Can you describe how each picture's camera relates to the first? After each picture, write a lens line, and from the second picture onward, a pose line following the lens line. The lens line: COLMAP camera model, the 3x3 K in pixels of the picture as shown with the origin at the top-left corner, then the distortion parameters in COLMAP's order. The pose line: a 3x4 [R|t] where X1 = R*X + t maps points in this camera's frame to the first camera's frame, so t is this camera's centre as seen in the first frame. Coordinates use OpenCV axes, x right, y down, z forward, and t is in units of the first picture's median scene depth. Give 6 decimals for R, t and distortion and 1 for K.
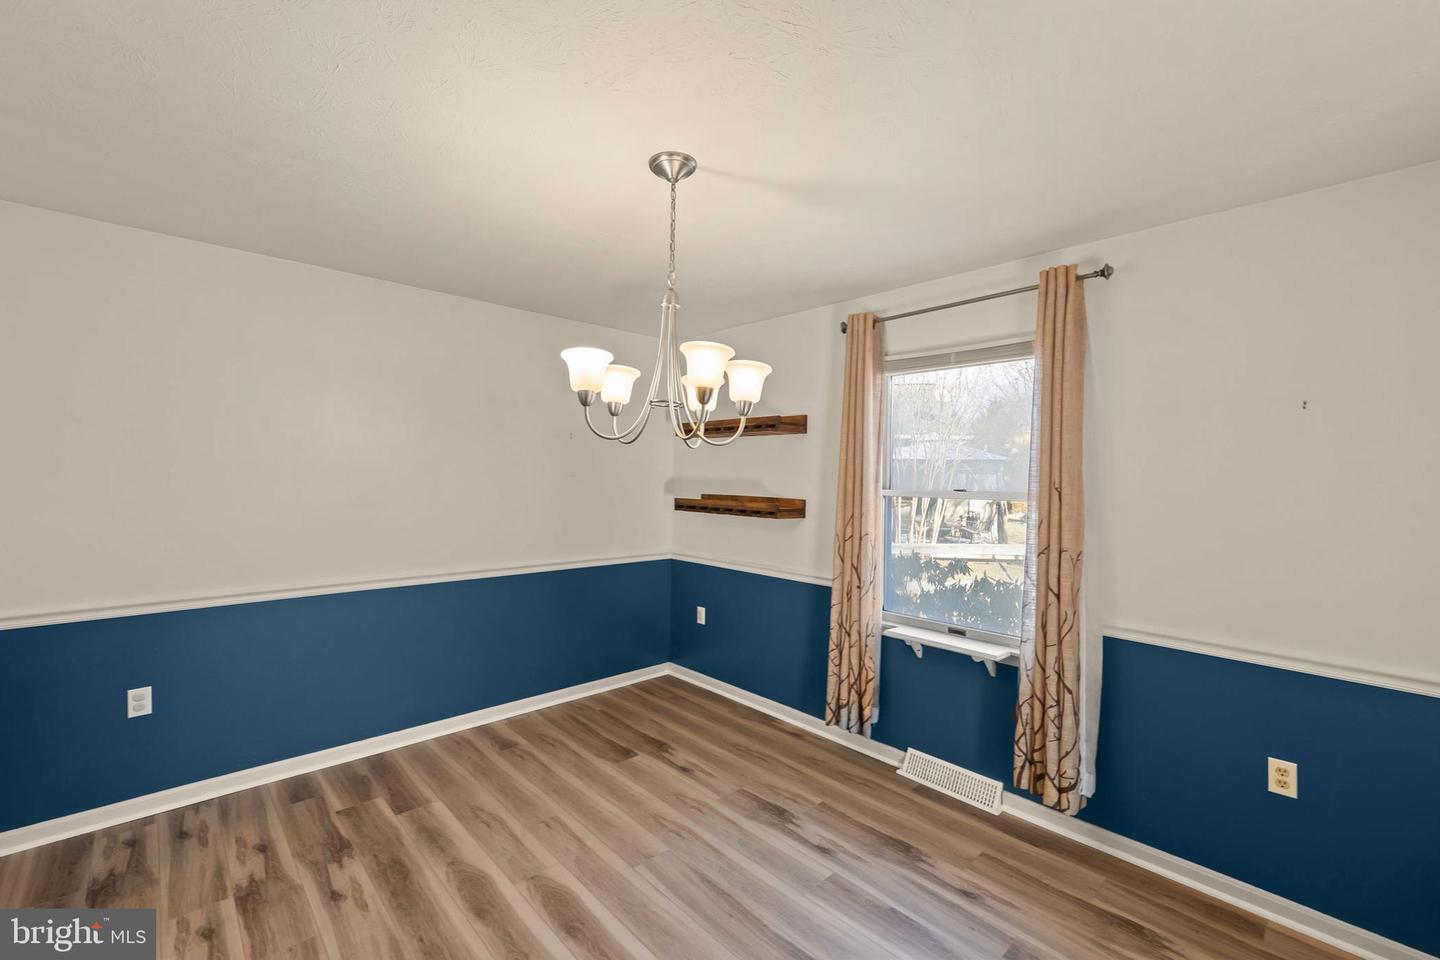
lens RADIAL K [[602.8, 0, 726.6], [0, 602.8, 471.7], [0, 0, 1]] dist [0.004255, -0.001154]
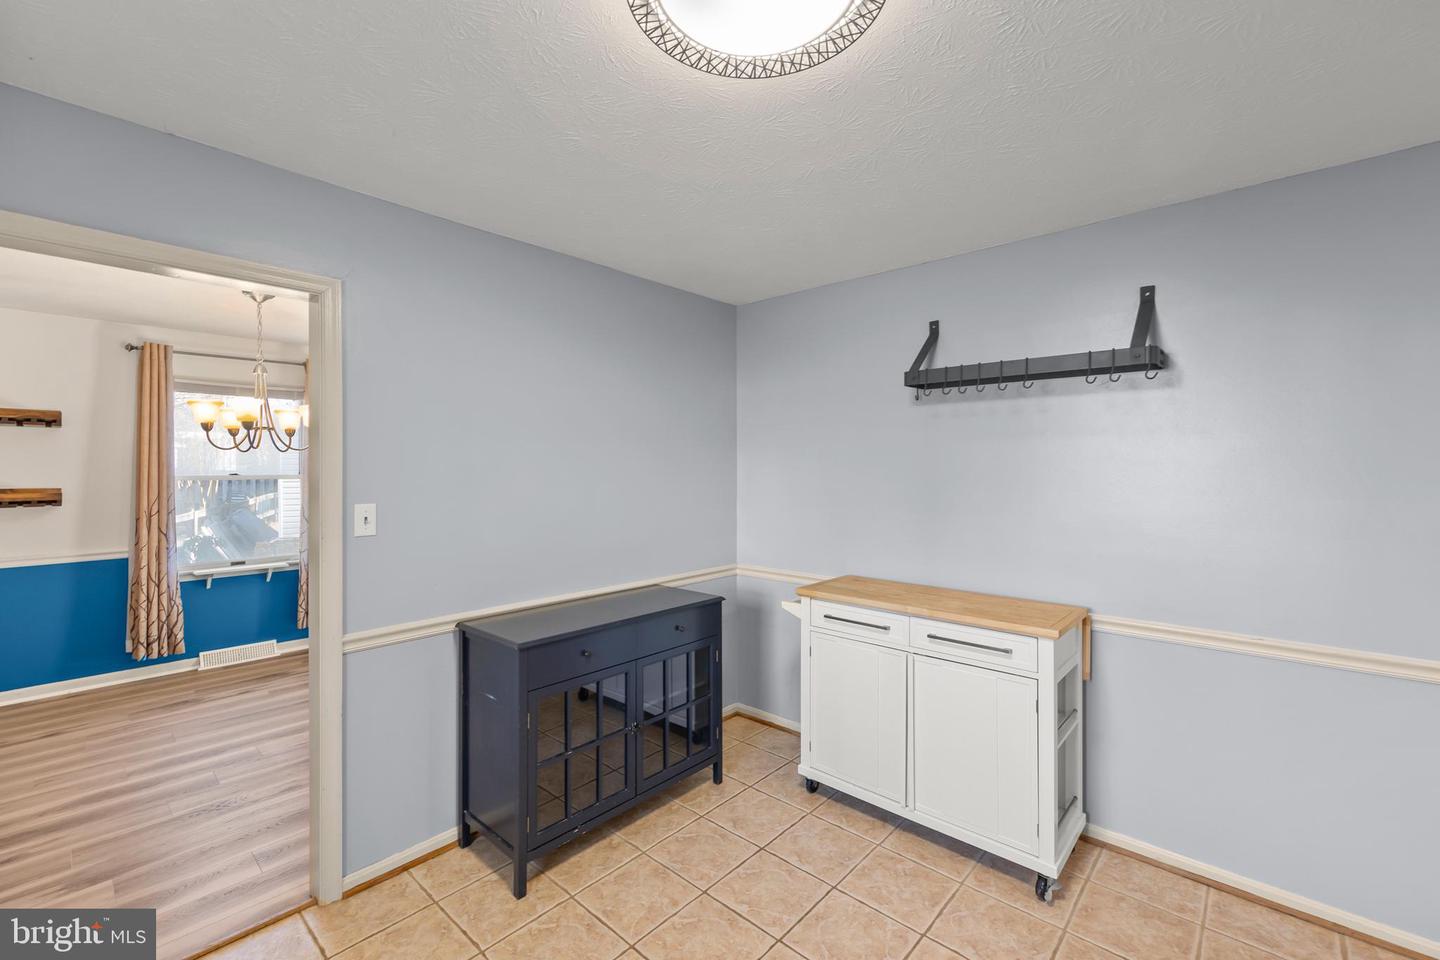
lens RADIAL K [[602.8, 0, 716.2], [0, 602.8, 470.1], [0, 0, 1]] dist [0.004255, -0.001154]
pose [[-0.081154, -0.020358, 0.996494, -1.452960], [-0.004210, 0.999789, 0.020083, -0.020452], [-0.996693, -0.002566, -0.081223, -0.140348]]
